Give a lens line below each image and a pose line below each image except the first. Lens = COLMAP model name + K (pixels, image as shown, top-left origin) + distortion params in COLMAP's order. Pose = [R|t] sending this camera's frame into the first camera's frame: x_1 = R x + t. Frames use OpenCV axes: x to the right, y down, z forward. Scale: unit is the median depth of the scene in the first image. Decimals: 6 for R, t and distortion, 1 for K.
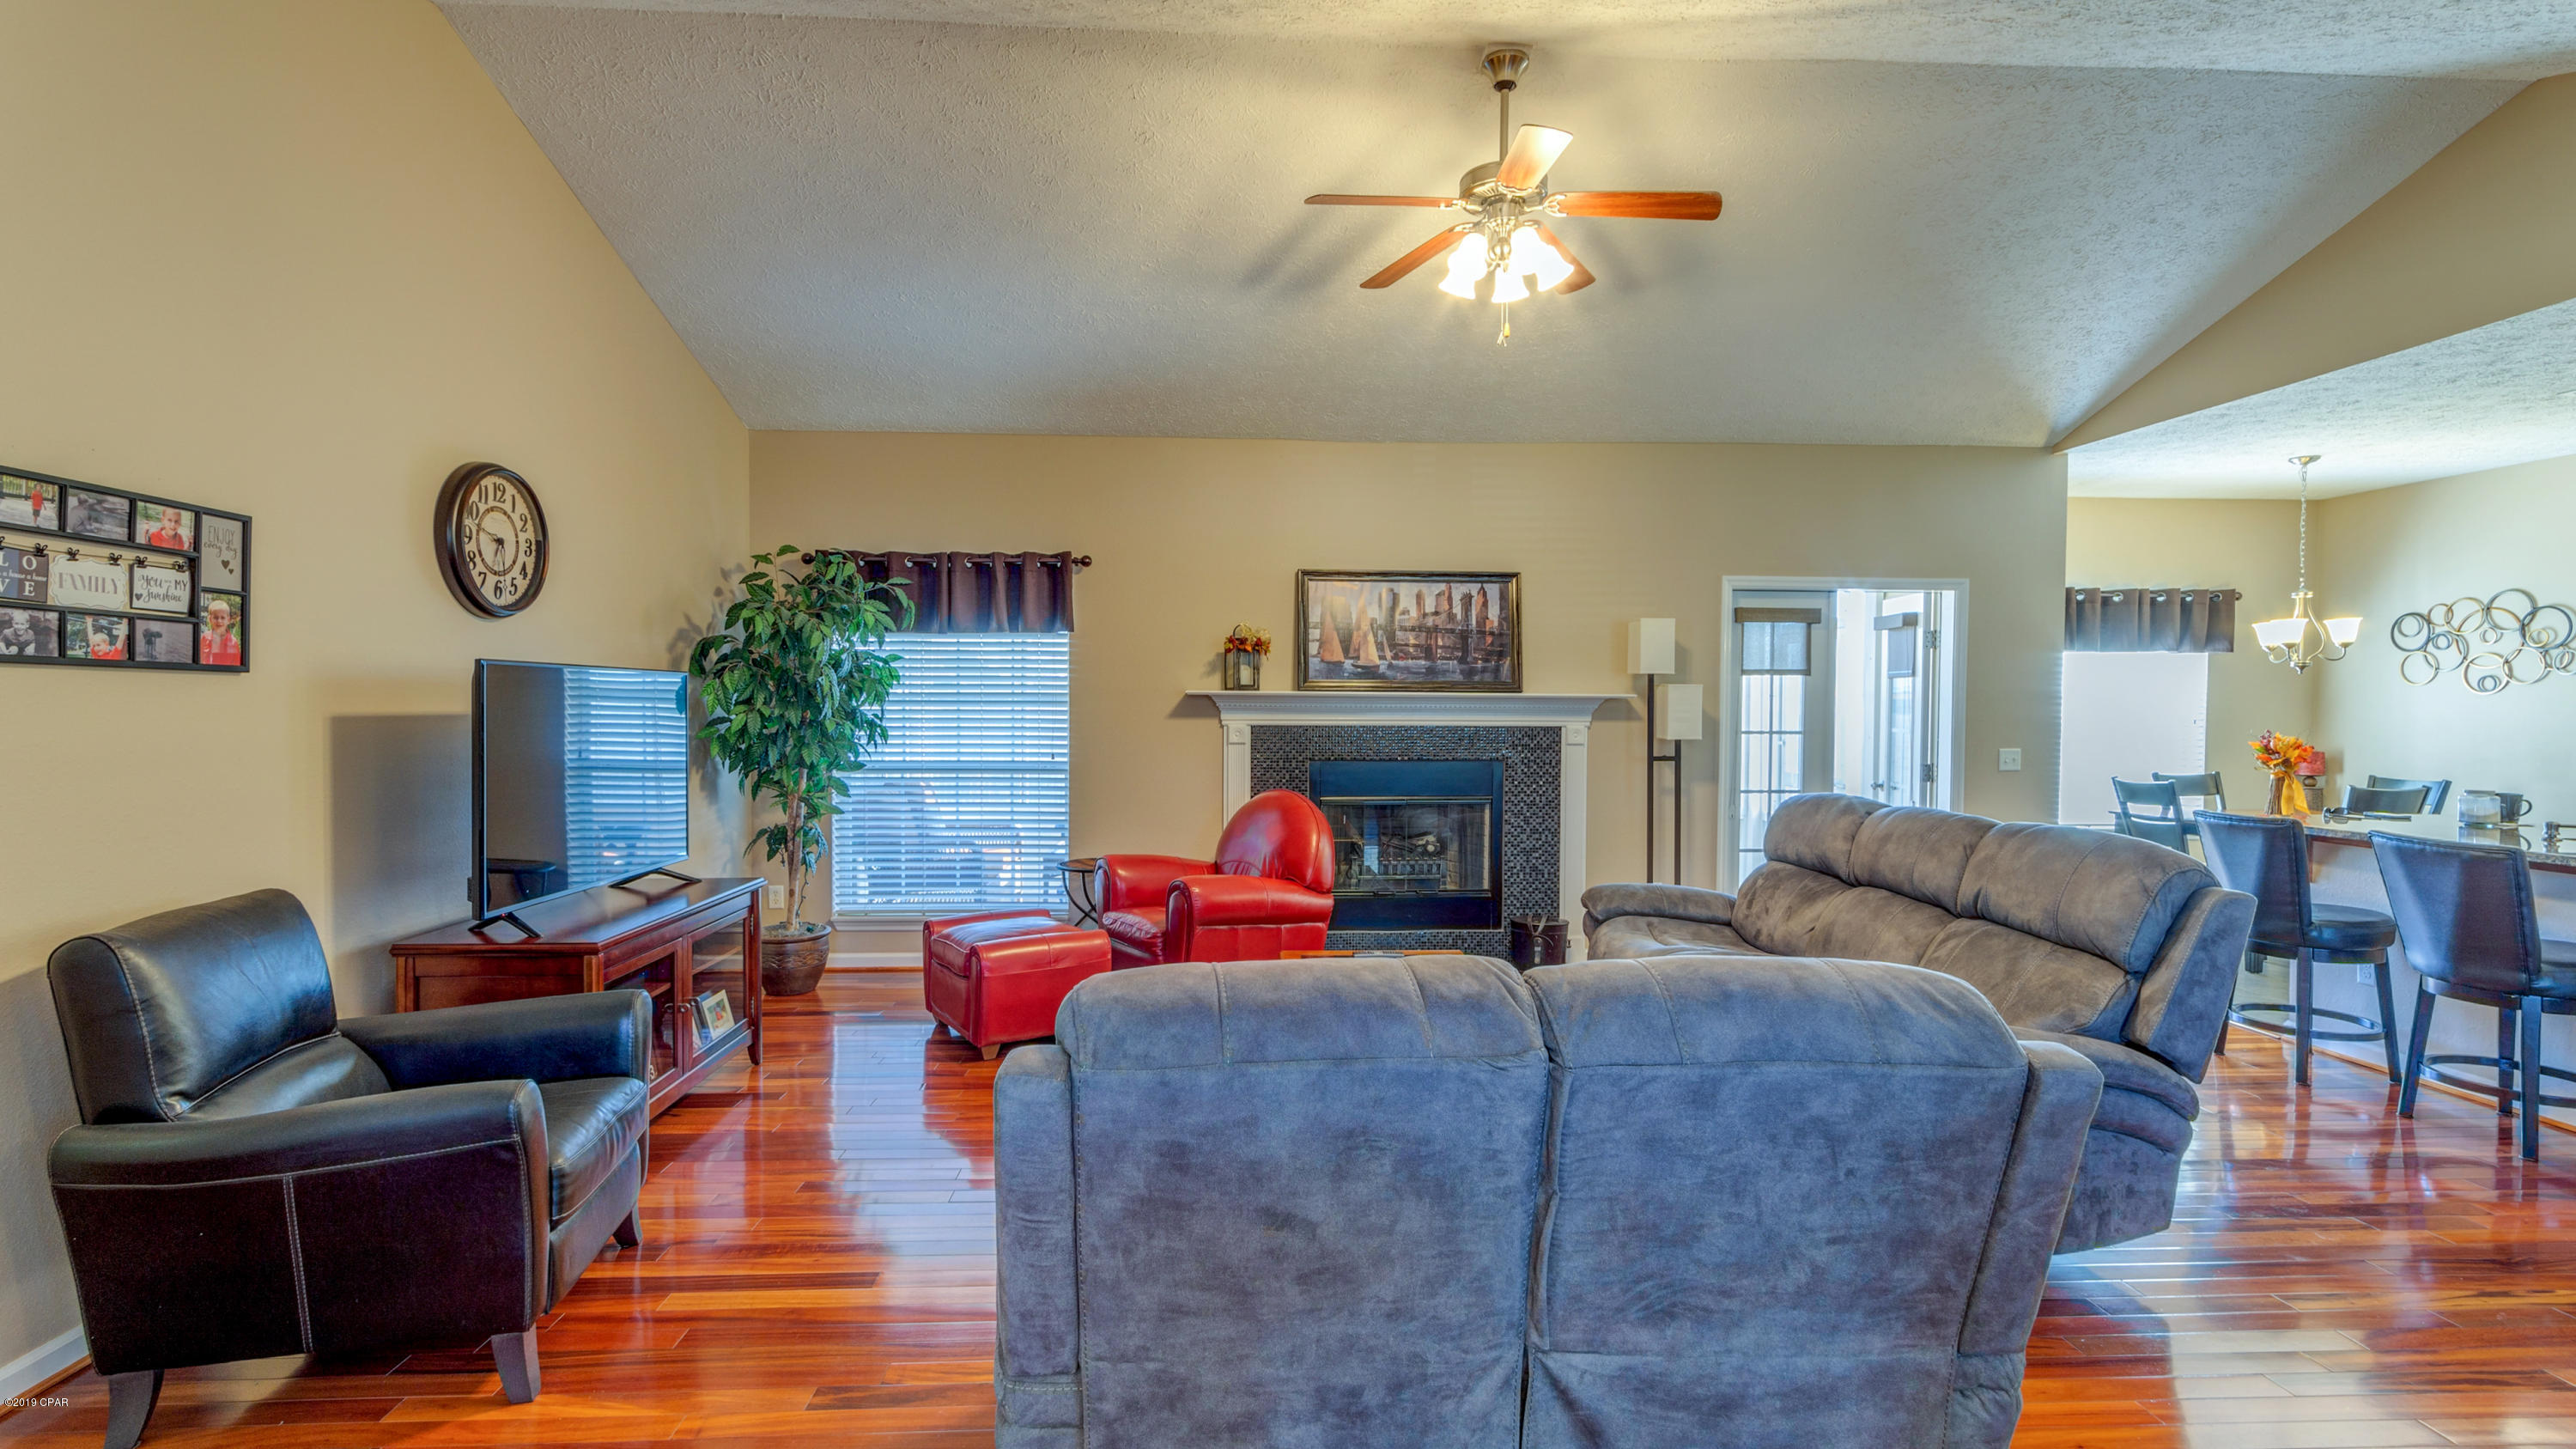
lens RADIAL K [[1160.9, 0, 1335.2], [0, 1160.9, 727.8], [0, 0, 1]] dist [-0.000292, 0.000878]
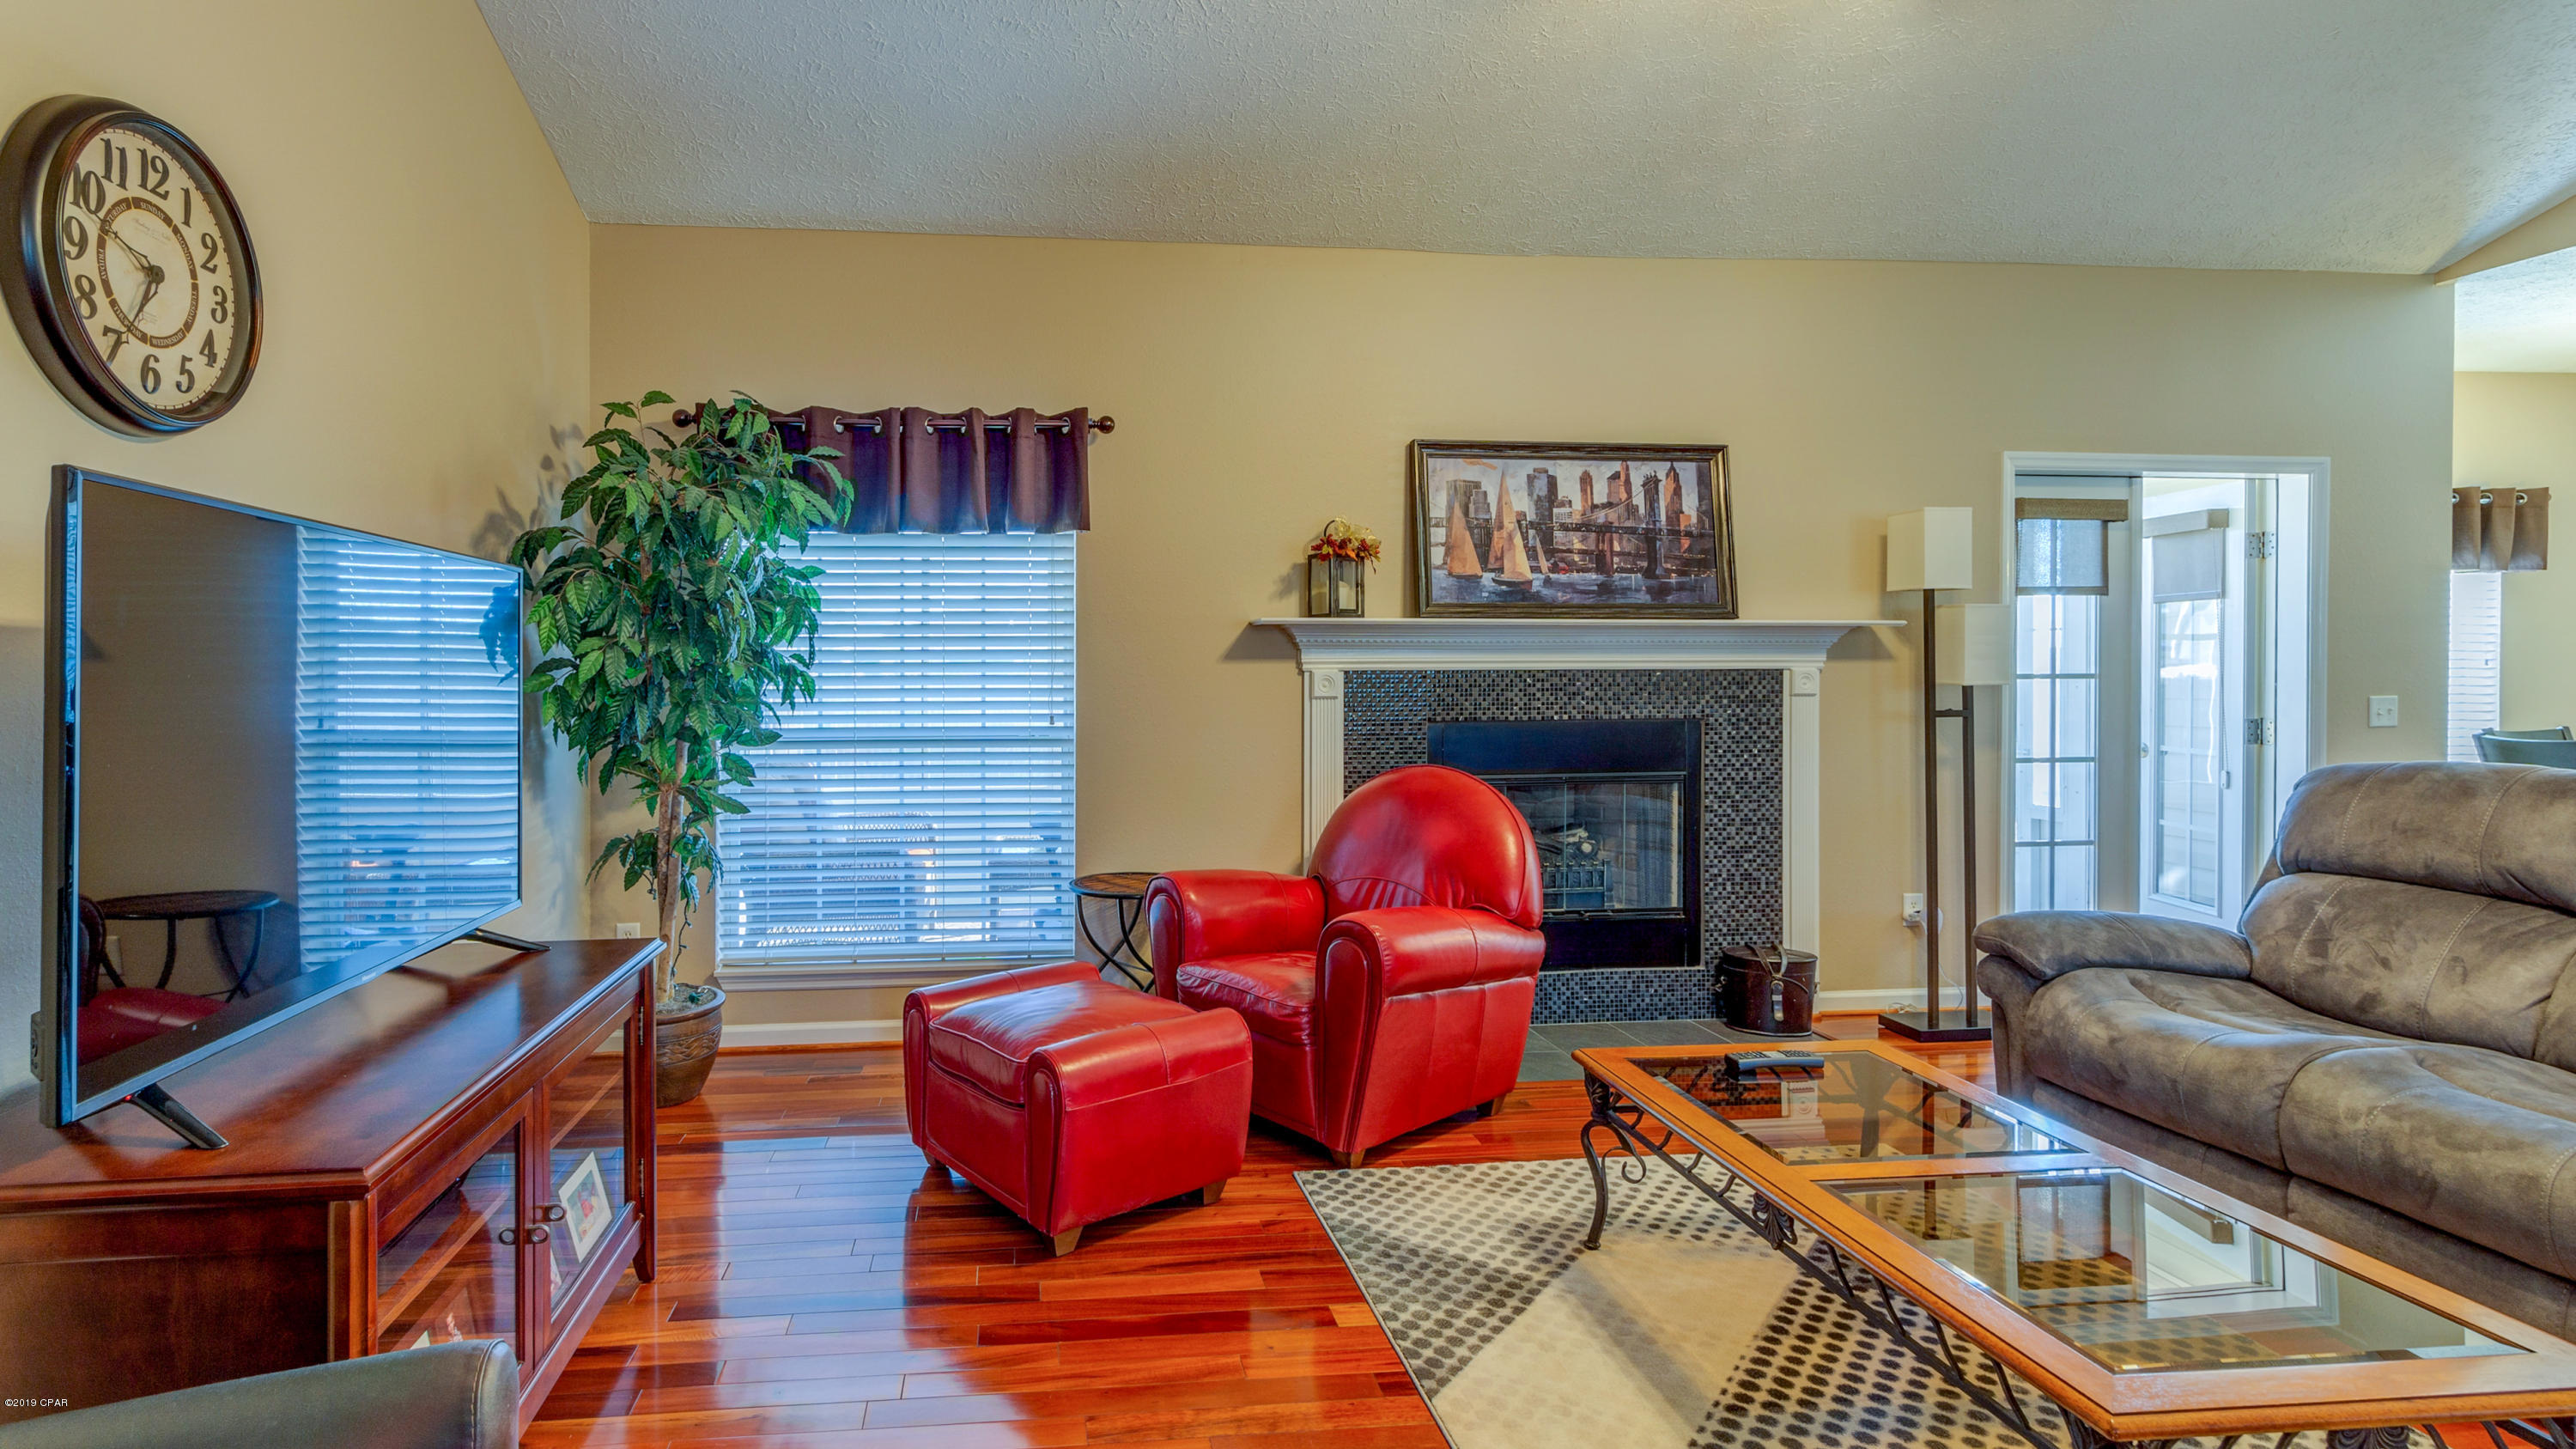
lens RADIAL K [[1235.8, 0, 1195.8], [0, 1235.8, 667.6], [0, 0, 1]] dist [0.002270, -0.001253]
pose [[0.999150, -0.009311, 0.040153, -0.202792], [0.010313, 0.999638, -0.024832, 0.013896], [-0.039907, 0.025225, 0.998885, 0.310612]]
